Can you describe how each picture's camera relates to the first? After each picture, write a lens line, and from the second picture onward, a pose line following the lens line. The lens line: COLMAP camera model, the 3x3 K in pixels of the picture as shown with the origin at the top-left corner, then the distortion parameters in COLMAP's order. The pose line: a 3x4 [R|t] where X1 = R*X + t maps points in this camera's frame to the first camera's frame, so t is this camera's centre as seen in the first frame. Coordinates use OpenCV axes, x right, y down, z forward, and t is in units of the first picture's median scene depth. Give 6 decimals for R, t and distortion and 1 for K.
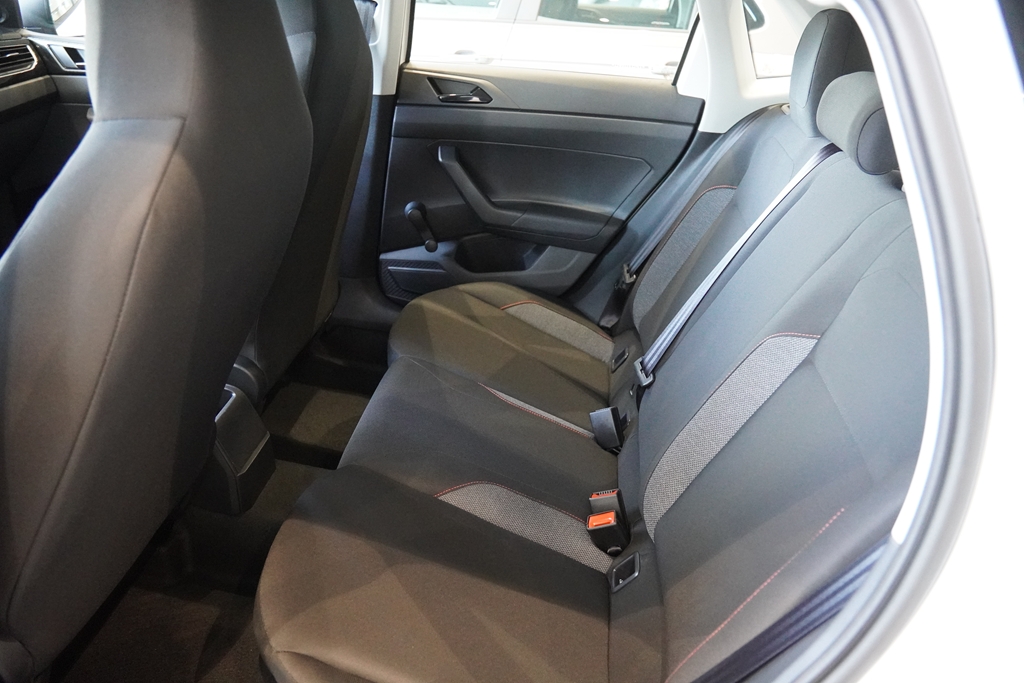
lens RADIAL K [[759.7, 0, 512.0], [0, 759.7, 341.5], [0, 0, 1]] dist [-0.141340, 0.101707]
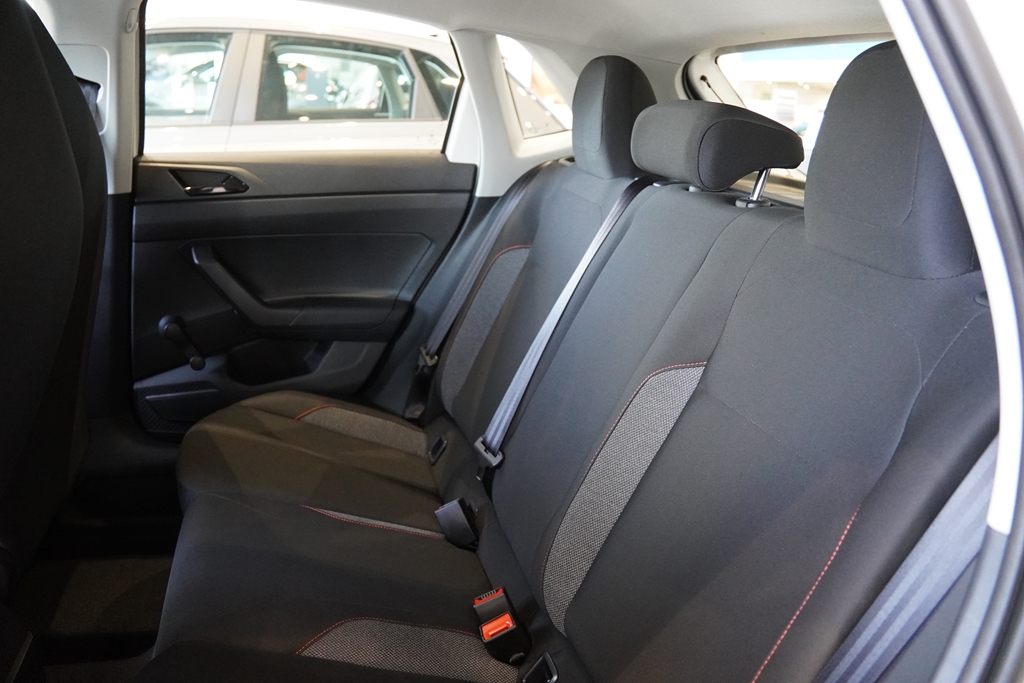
lens RADIAL K [[759.7, 0, 512.0], [0, 759.7, 341.5], [0, 0, 1]] dist [-0.141340, 0.101707]
pose [[0.922257, -0.154608, 0.354314, -0.078196], [0.202129, 0.974131, -0.101057, 0.007334], [-0.329525, 0.164817, 0.929650, 0.104765]]
